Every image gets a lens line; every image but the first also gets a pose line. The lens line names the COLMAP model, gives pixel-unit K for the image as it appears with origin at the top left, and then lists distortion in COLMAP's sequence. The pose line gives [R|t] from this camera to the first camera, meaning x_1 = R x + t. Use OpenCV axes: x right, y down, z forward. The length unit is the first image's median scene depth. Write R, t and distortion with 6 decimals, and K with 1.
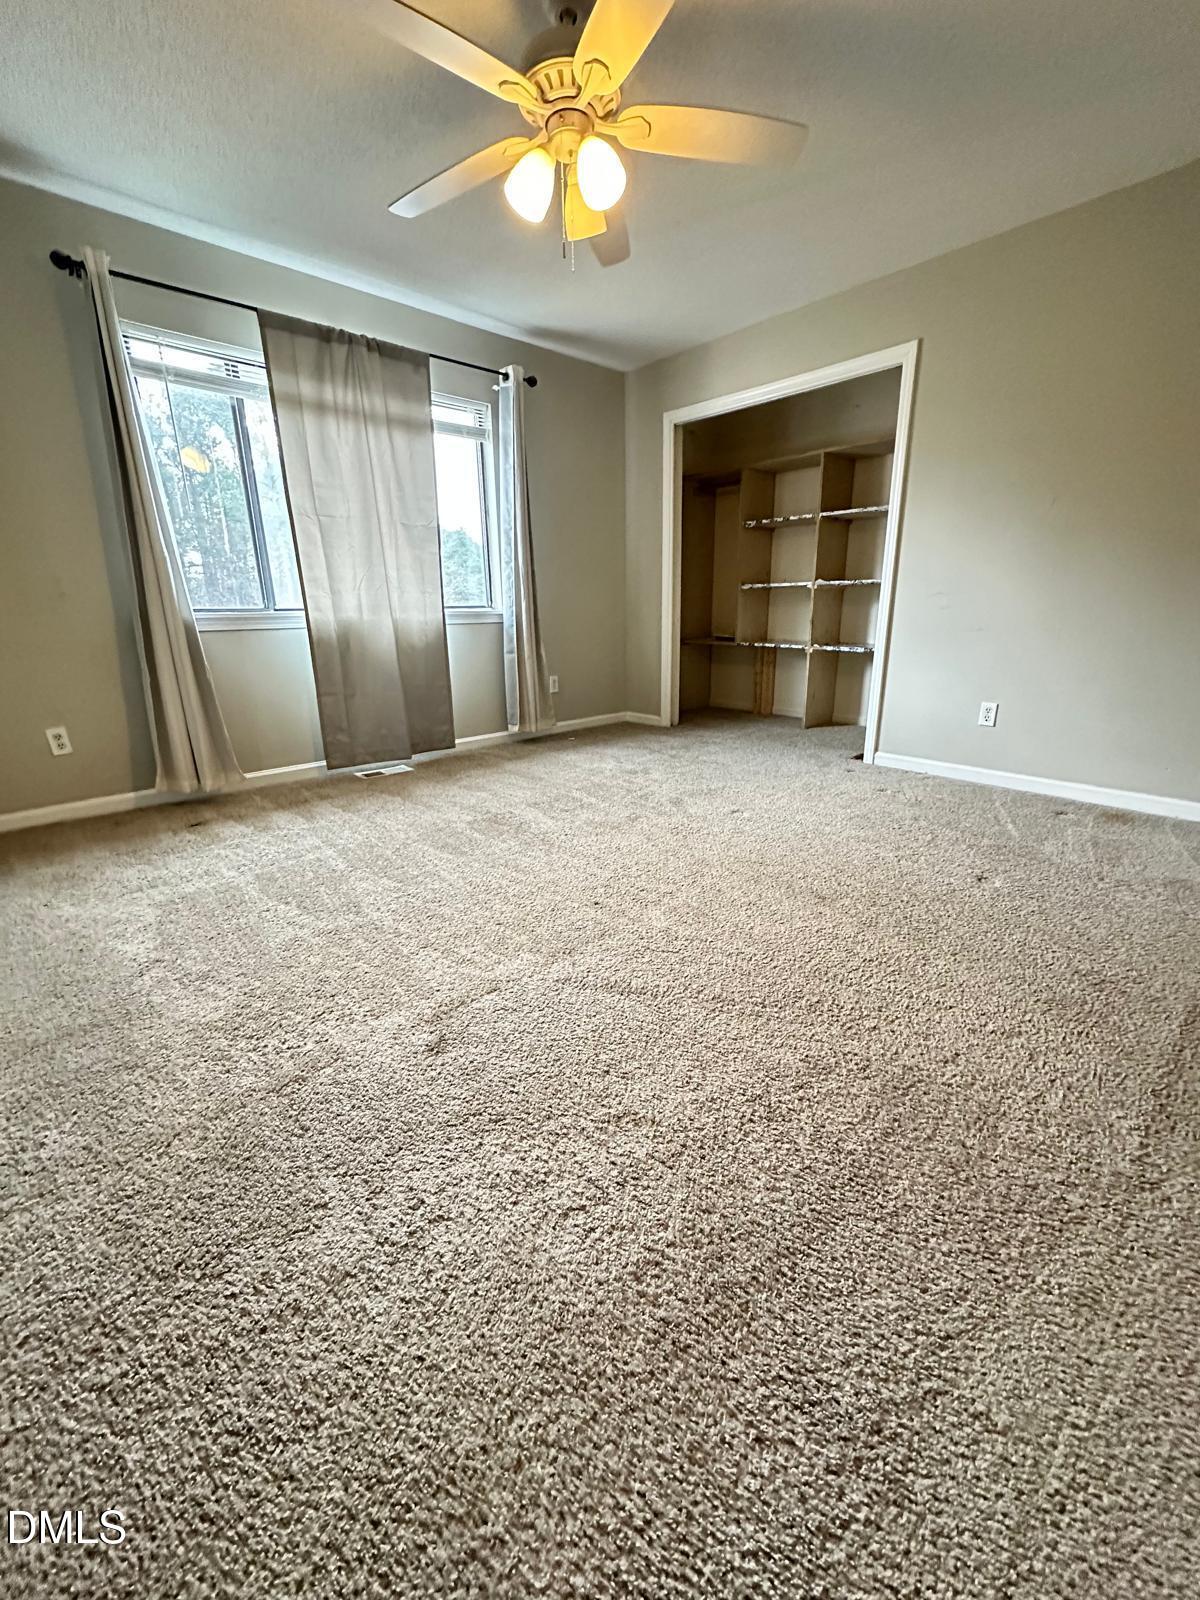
lens RADIAL K [[643.5, 0, 600.0], [0, 643.5, 800.0], [0, 0, 1]] dist [0.012207, -0.000746]
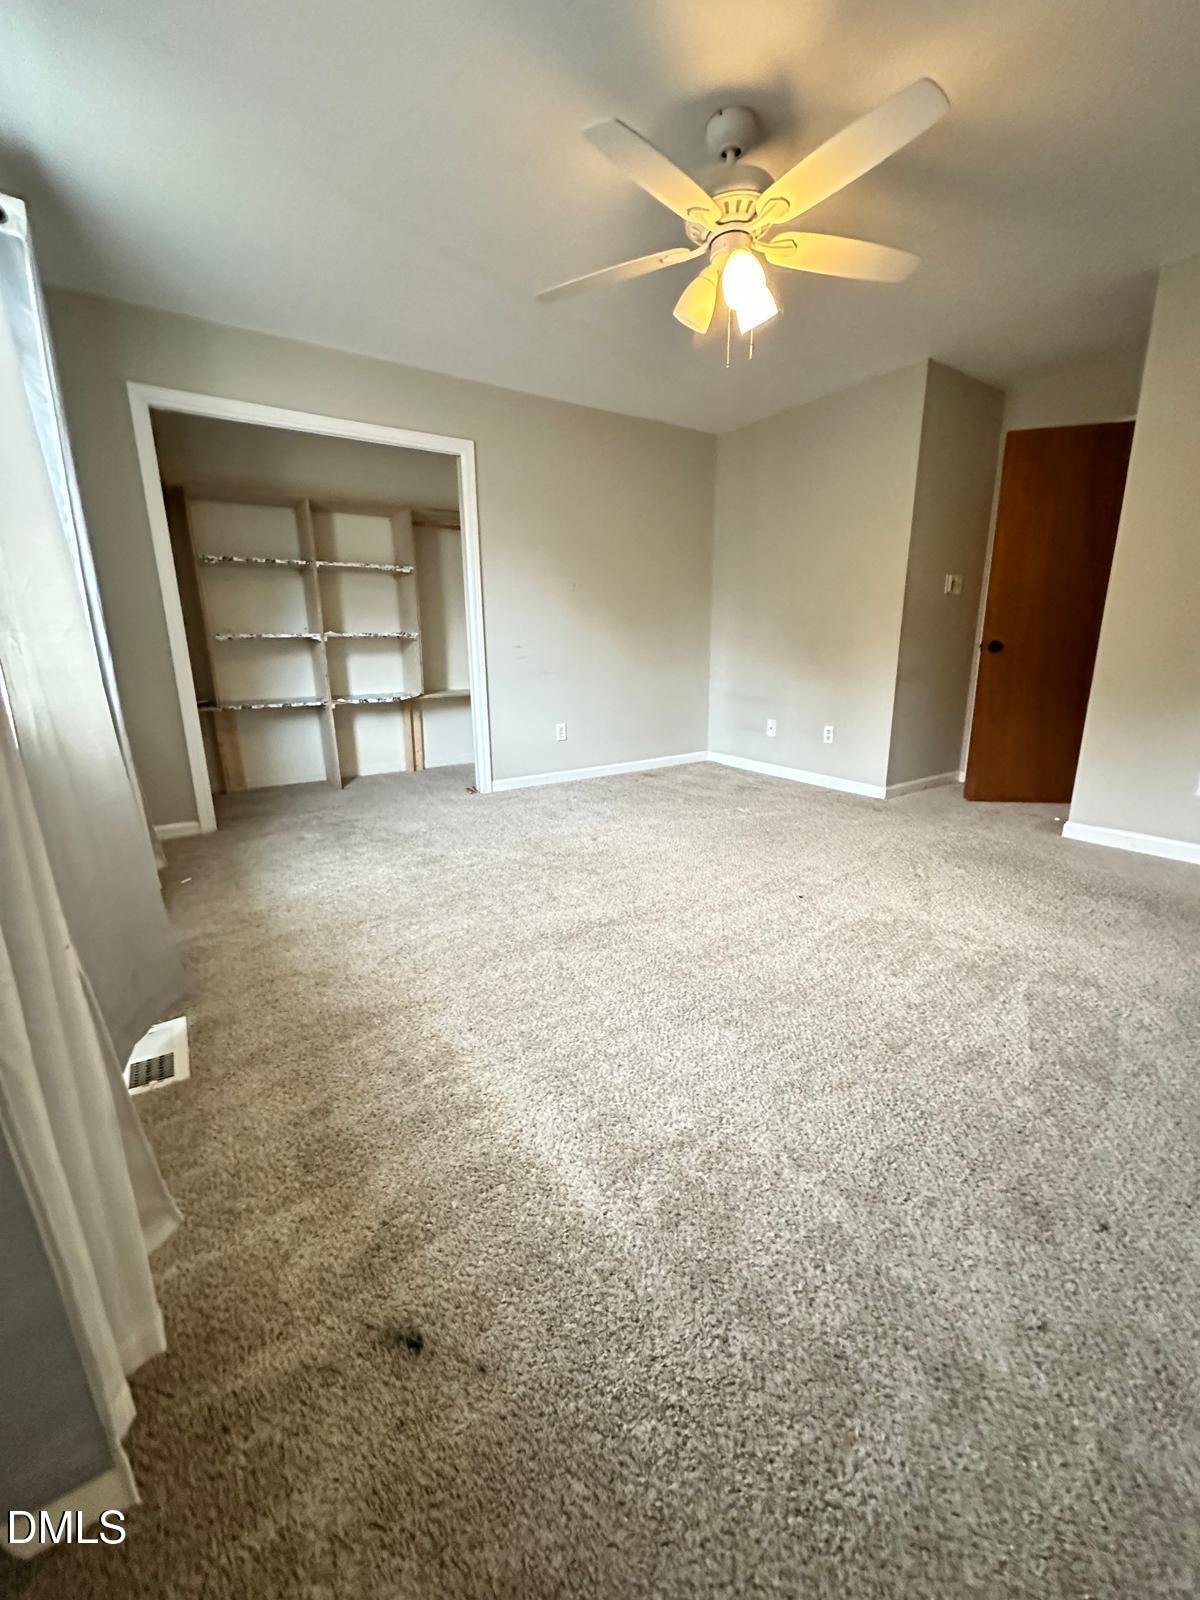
lens RADIAL K [[643.5, 0, 600.0], [0, 643.5, 800.0], [0, 0, 1]] dist [0.012207, -0.000746]
pose [[0.154165, -0.227964, 0.961387, -0.697464], [0.302669, 0.937138, 0.173679, -0.196363], [-0.940545, 0.264207, 0.213471, 0.622705]]
